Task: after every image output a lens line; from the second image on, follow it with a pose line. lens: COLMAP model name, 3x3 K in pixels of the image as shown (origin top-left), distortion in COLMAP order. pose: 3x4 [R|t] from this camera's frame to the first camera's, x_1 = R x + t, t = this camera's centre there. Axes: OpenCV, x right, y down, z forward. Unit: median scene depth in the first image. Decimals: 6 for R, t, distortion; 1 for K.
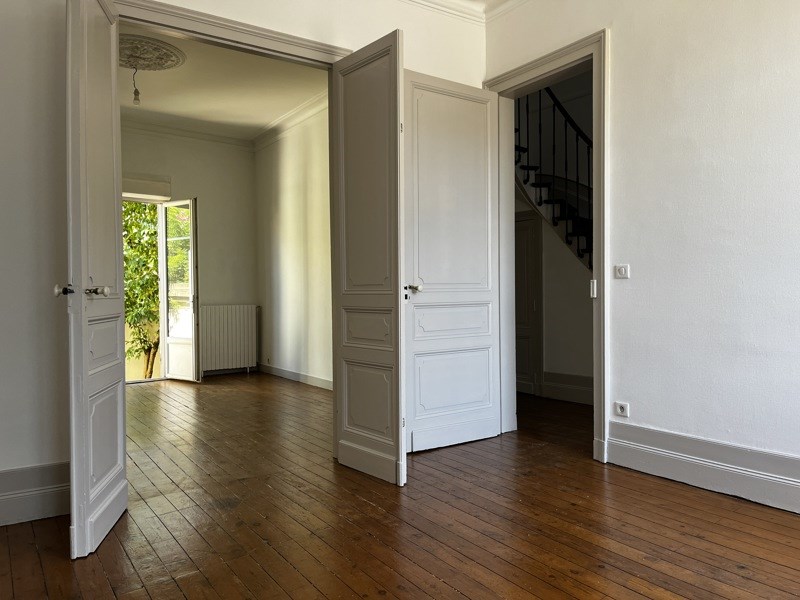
lens RADIAL K [[604.3, 0, 403.1], [0, 604.3, 301.0], [0, 0, 1]] dist [0.005917, -0.001489]
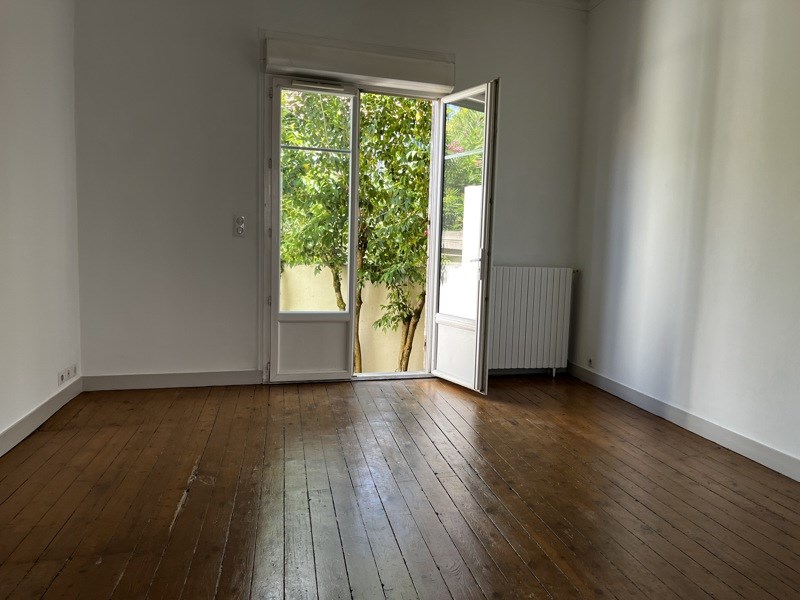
lens RADIAL K [[604.3, 0, 399.4], [0, 604.3, 301.5], [0, 0, 1]] dist [0.005917, -0.001489]
pose [[0.914229, 0.076004, -0.398006, -0.148452], [-0.046272, 0.995408, 0.083797, -0.003062], [0.402547, -0.058194, 0.913548, 0.346008]]
